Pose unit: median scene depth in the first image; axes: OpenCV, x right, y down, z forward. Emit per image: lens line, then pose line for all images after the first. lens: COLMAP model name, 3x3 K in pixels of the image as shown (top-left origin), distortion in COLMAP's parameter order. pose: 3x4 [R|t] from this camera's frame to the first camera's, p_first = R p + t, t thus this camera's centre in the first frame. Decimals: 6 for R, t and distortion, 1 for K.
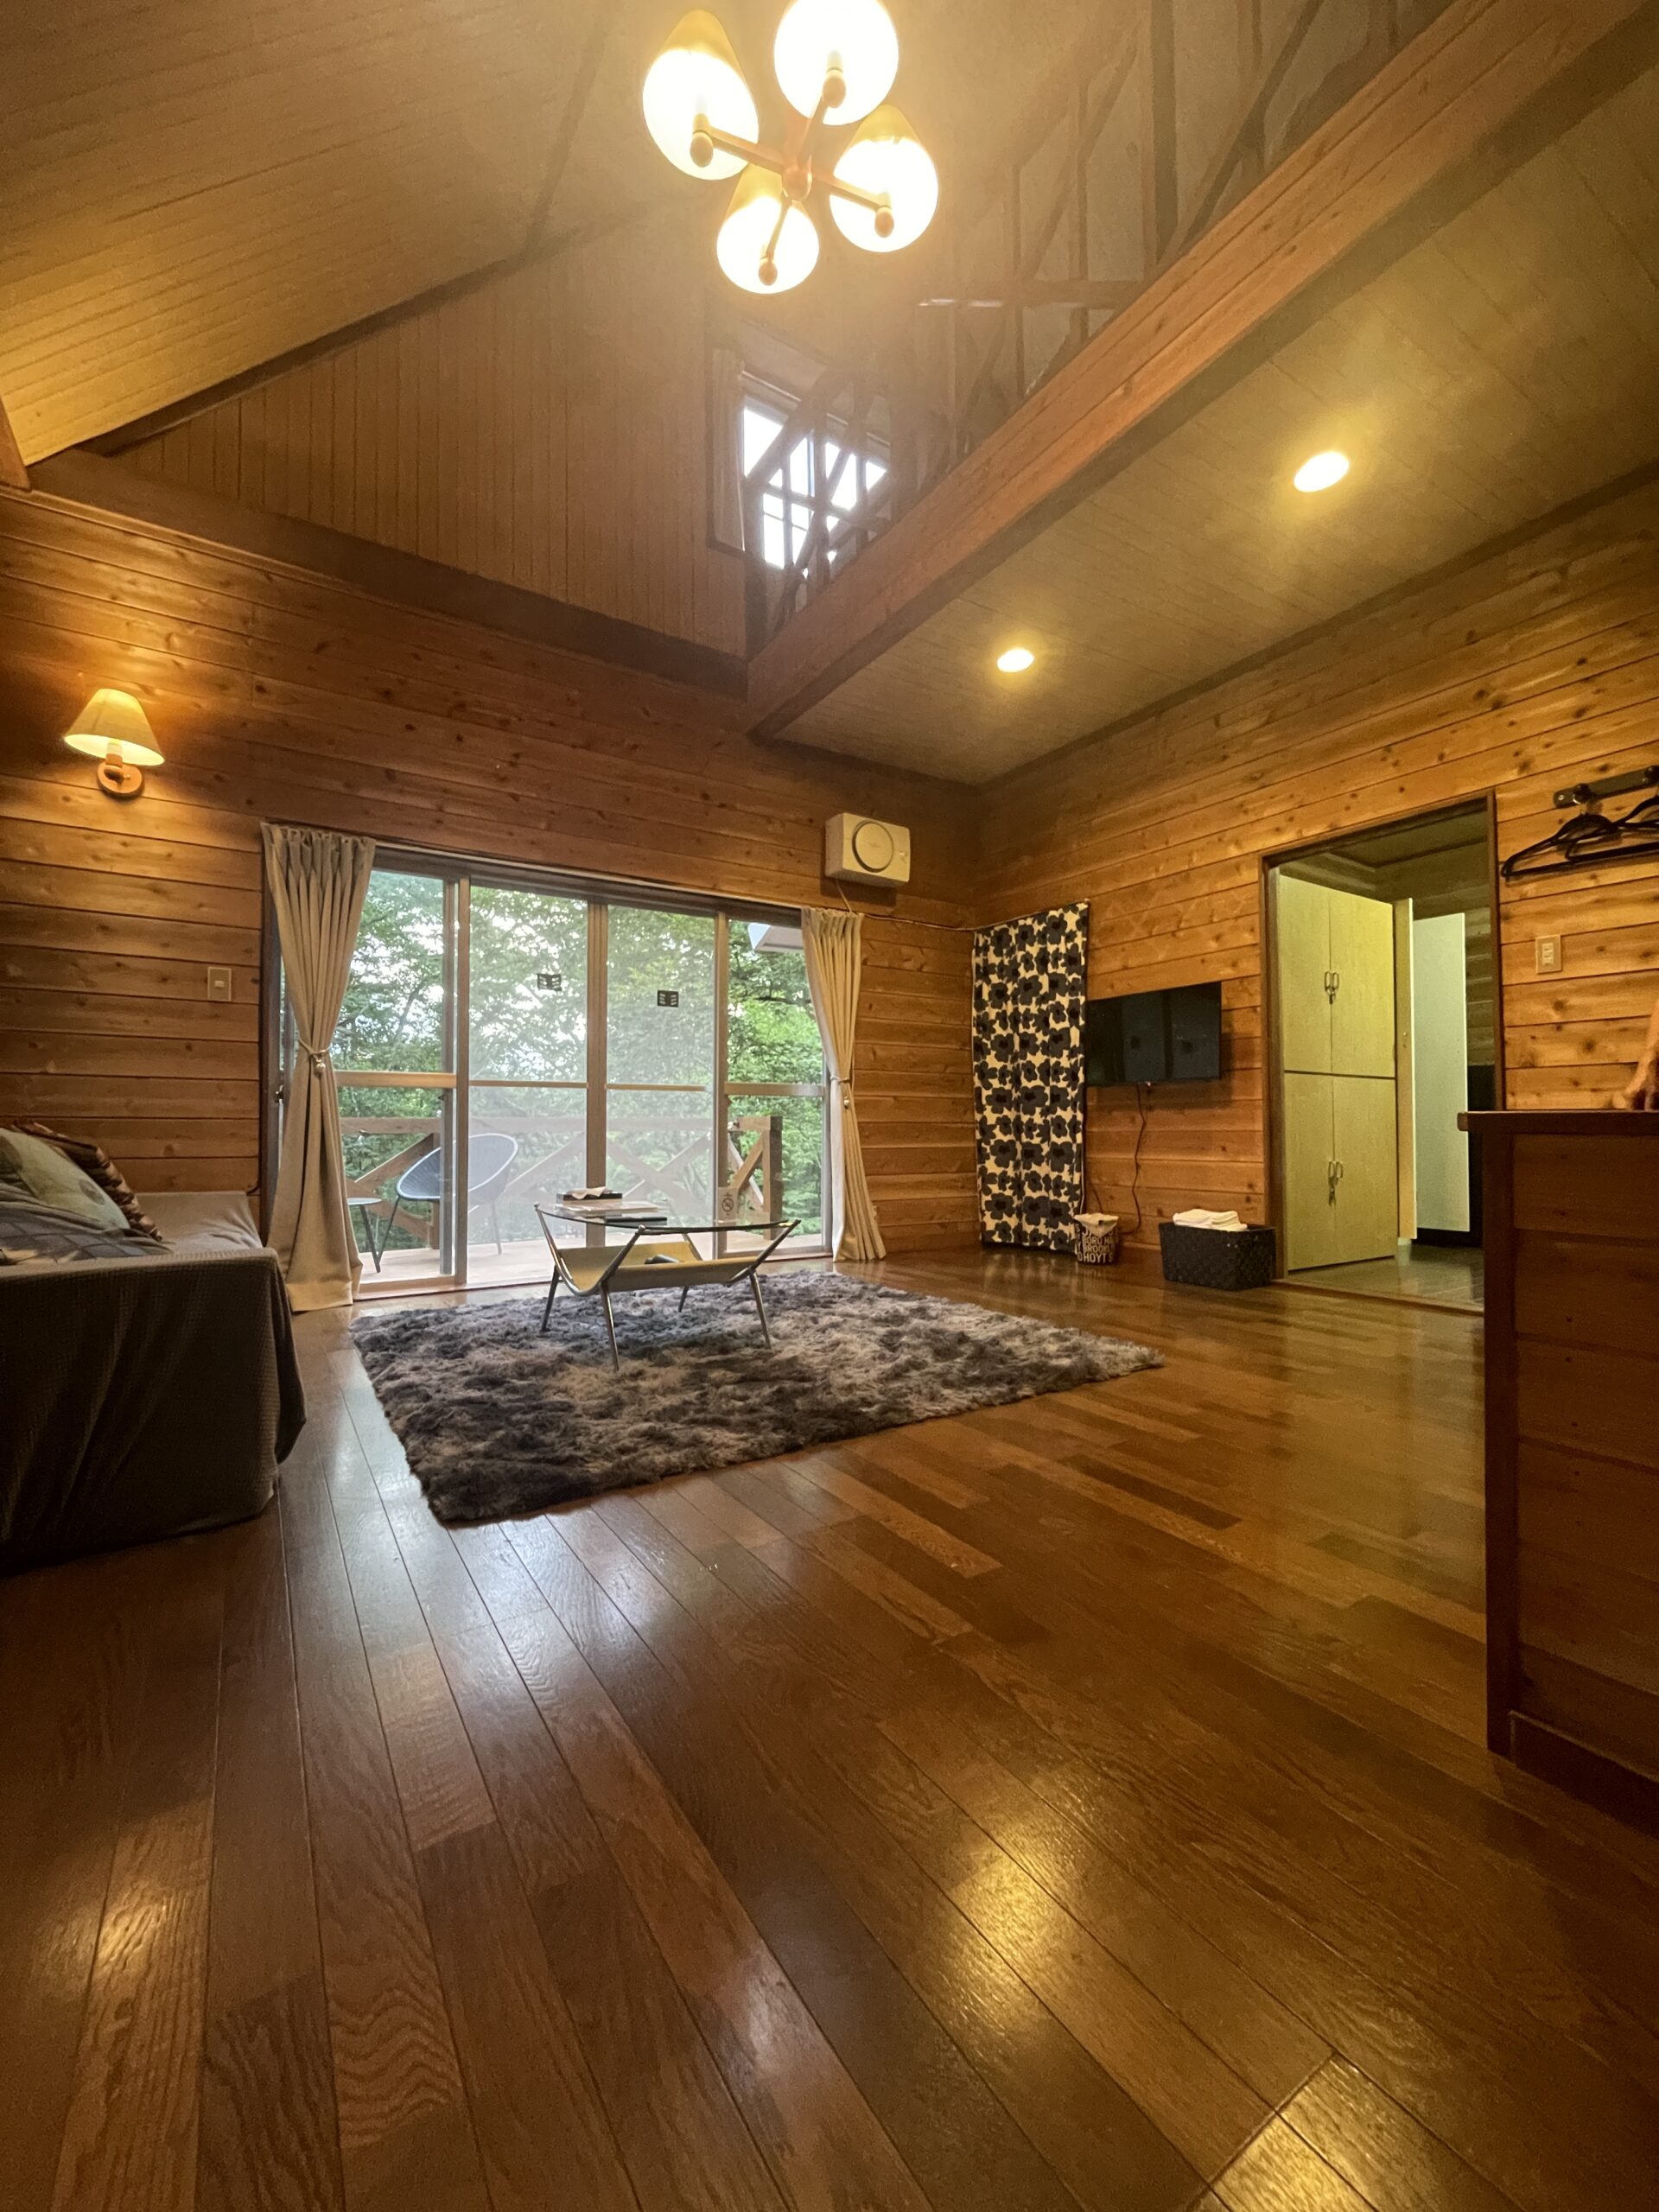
lens RADIAL K [[891.5, 0, 829.5], [0, 891.5, 1106.0], [0, 0, 1]] dist [0.000403, 0.000139]
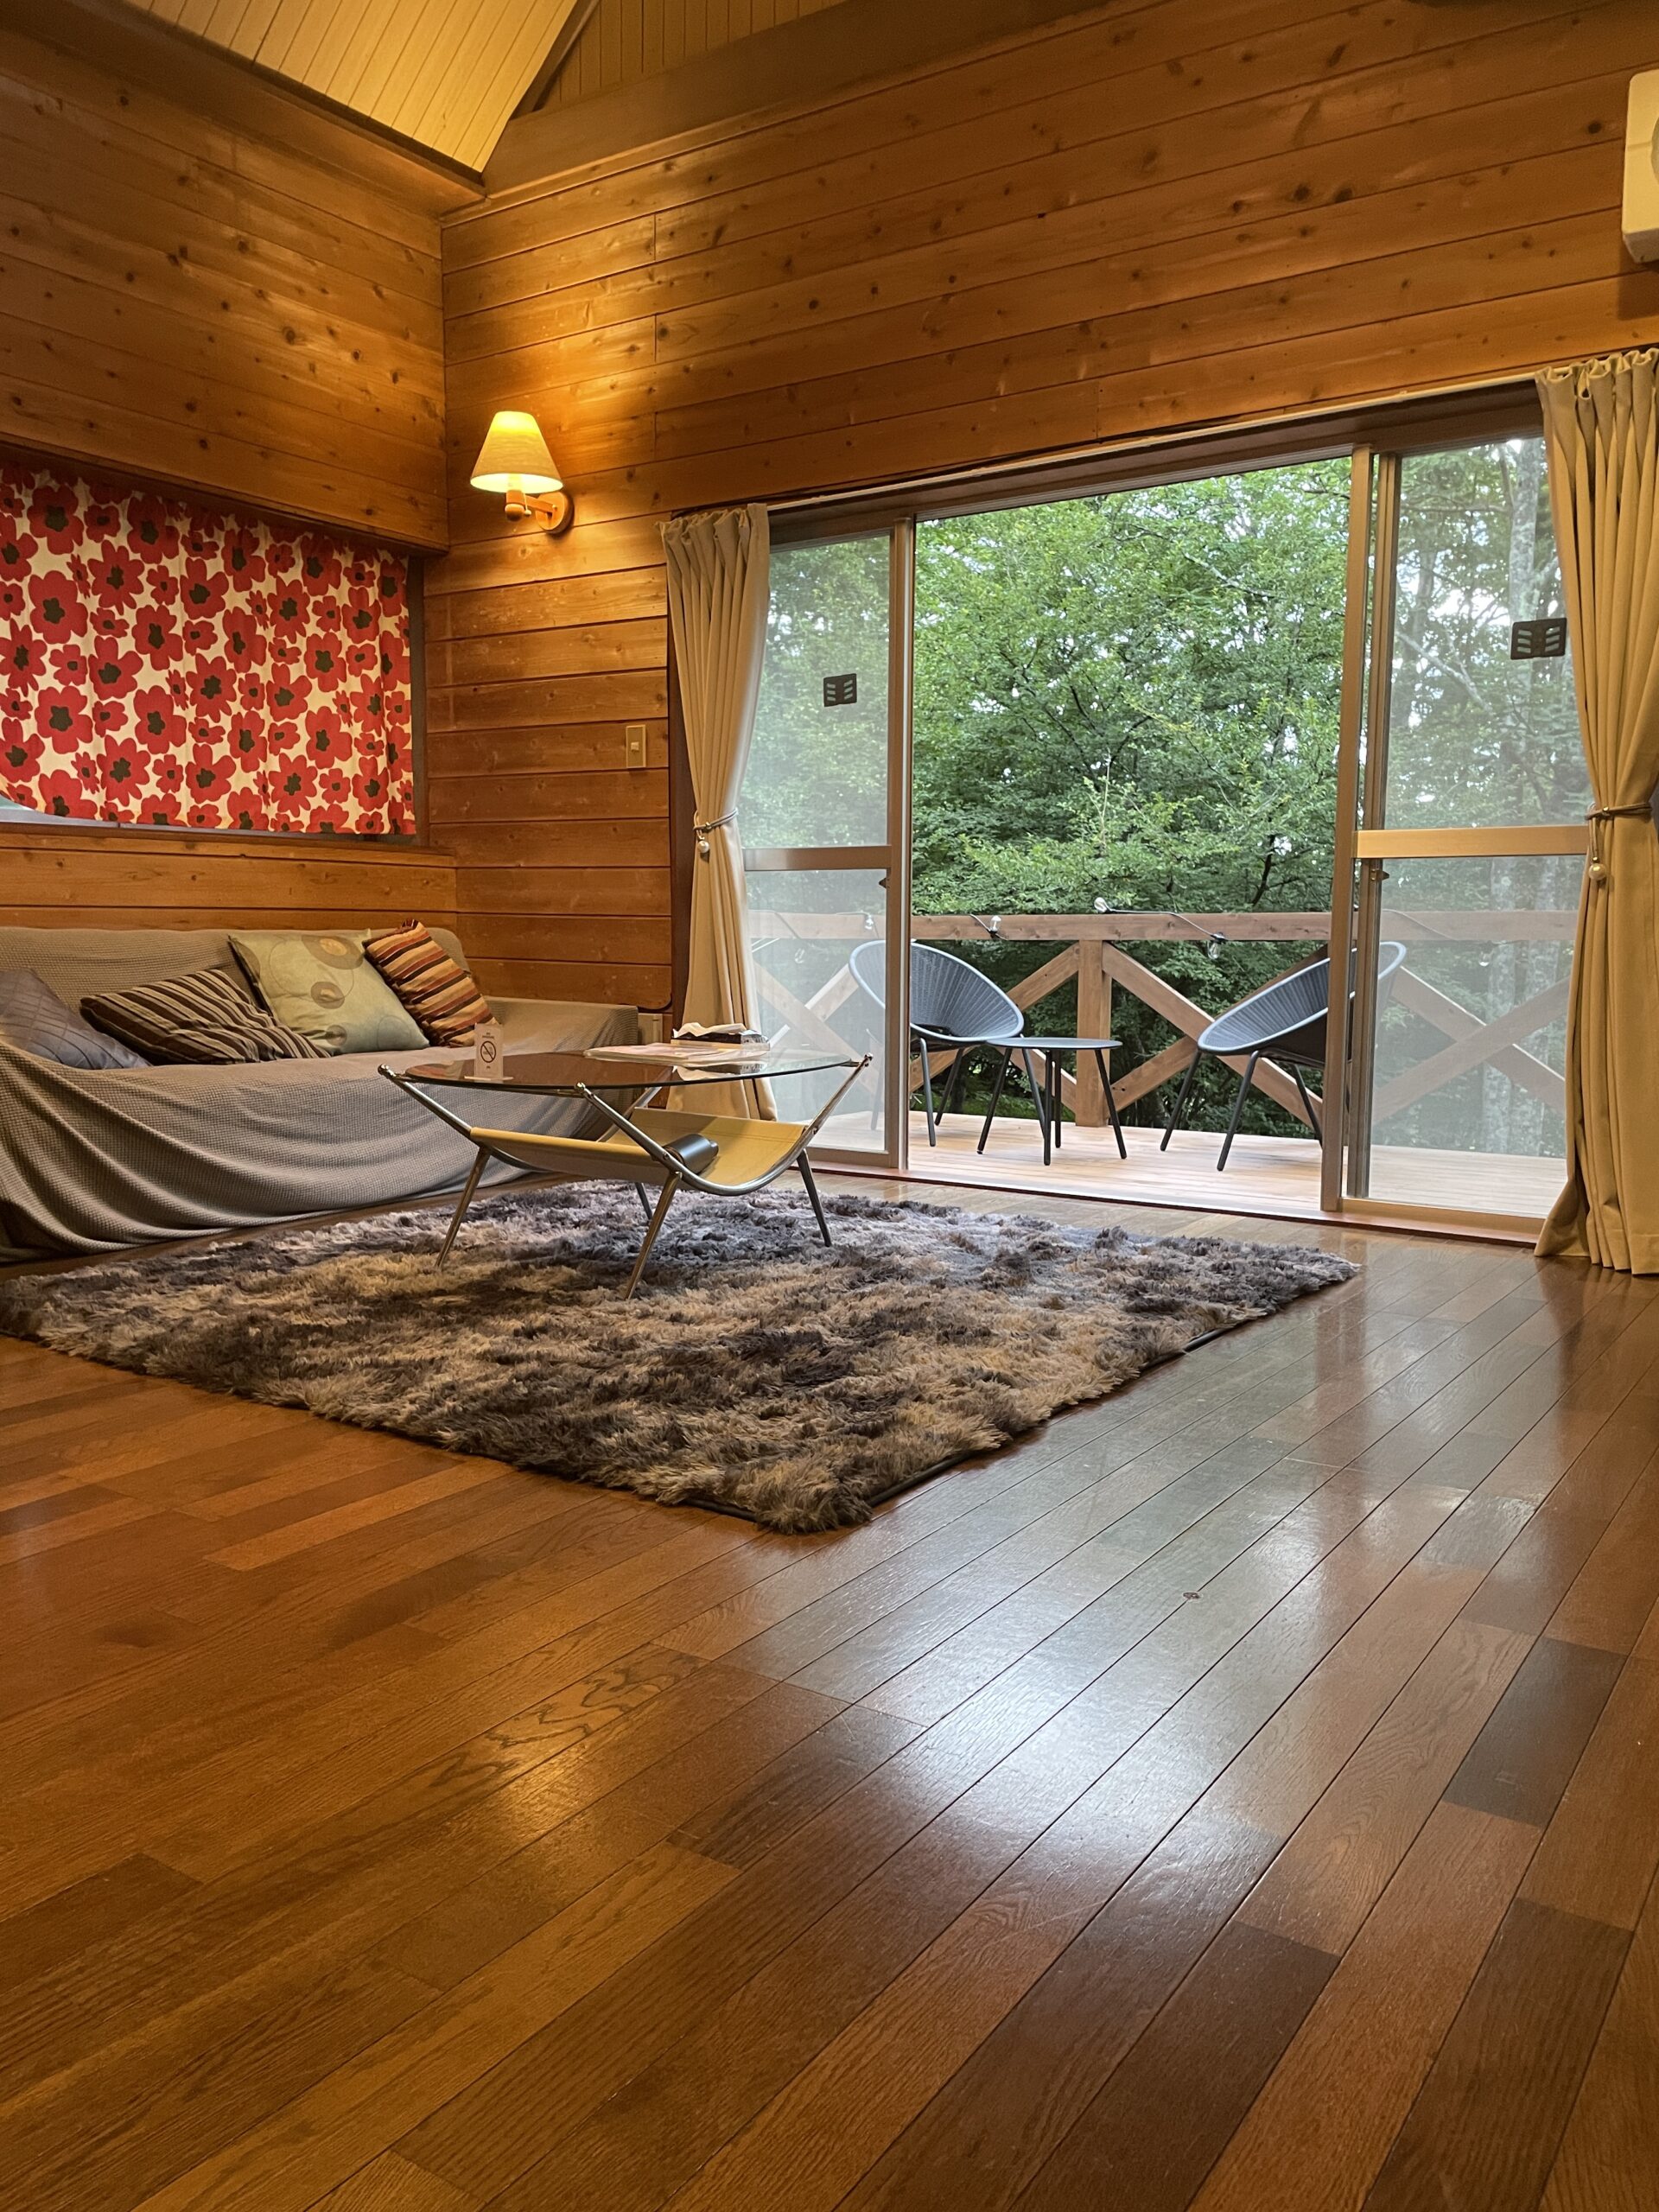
lens RADIAL K [[1676.1, 0, 829.5], [0, 1676.1, 1106.0], [0, 0, 1]] dist [0.025686, -0.003307]
pose [[0.390025, 0.103491, -0.914970, 0.770537], [0.011402, 0.993045, 0.117182, 0.010071], [0.920734, -0.056137, 0.386132, 0.547027]]
